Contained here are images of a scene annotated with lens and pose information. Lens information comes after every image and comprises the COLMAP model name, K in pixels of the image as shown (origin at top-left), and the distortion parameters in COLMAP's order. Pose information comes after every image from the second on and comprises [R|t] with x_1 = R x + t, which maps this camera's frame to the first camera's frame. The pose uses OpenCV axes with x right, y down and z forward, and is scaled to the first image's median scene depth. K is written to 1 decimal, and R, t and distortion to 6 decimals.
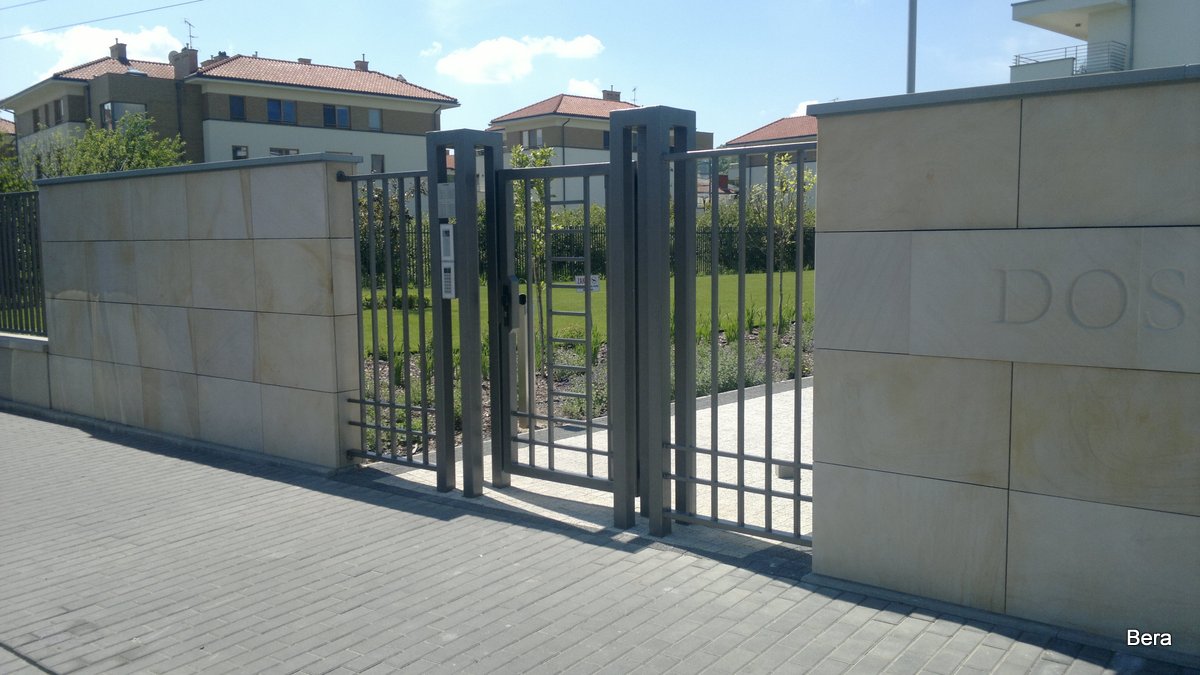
lens RADIAL K [[975.6, 0, 598.5], [0, 975.6, 340.0], [0, 0, 1]] dist [0.001867, 0.001658]
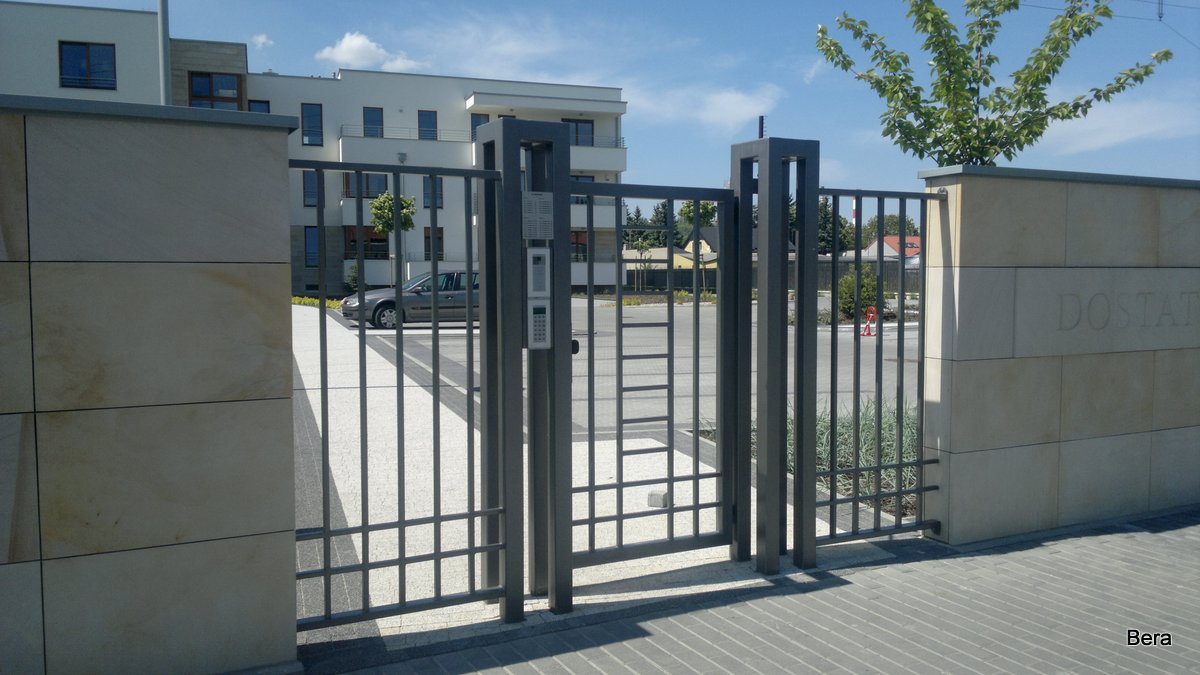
lens RADIAL K [[1018.9, 0, 608.0], [0, 1018.9, 333.0], [0, 0, 1]] dist [0.055858, -0.015913]
pose [[0.391593, -0.044831, 0.919046, -0.865584], [0.087966, 0.996062, 0.011106, -0.060281], [-0.915924, 0.076496, 0.393994, 0.672997]]
